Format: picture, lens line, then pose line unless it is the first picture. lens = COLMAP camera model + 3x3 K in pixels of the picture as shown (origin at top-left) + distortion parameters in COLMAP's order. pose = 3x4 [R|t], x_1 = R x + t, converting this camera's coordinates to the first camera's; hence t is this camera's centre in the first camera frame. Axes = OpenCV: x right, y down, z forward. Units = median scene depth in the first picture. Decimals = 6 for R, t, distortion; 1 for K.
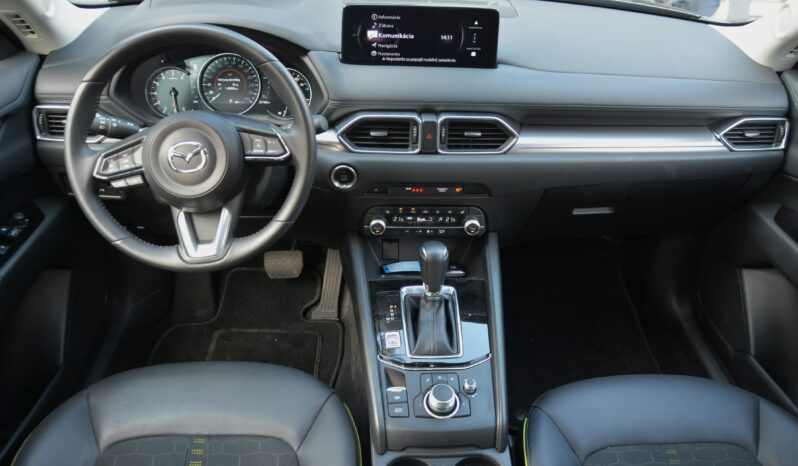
lens RADIAL K [[587.7, 0, 406.3], [0, 587.7, 212.3], [0, 0, 1]] dist [-0.051155, 0.008390]
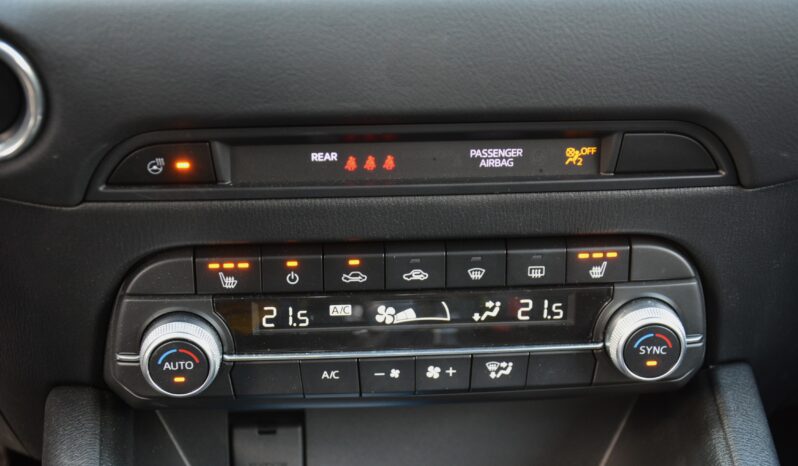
lens RADIAL K [[1278.1, 0, 396.5], [0, 1278.1, 235.6], [0, 0, 1]] dist [-0.027674, 0.000000]
pose [[0.999330, -0.035562, 0.008612, 0.022732], [0.036106, 0.996563, -0.074552, 0.018295], [-0.005931, 0.074813, 0.997180, 0.563821]]
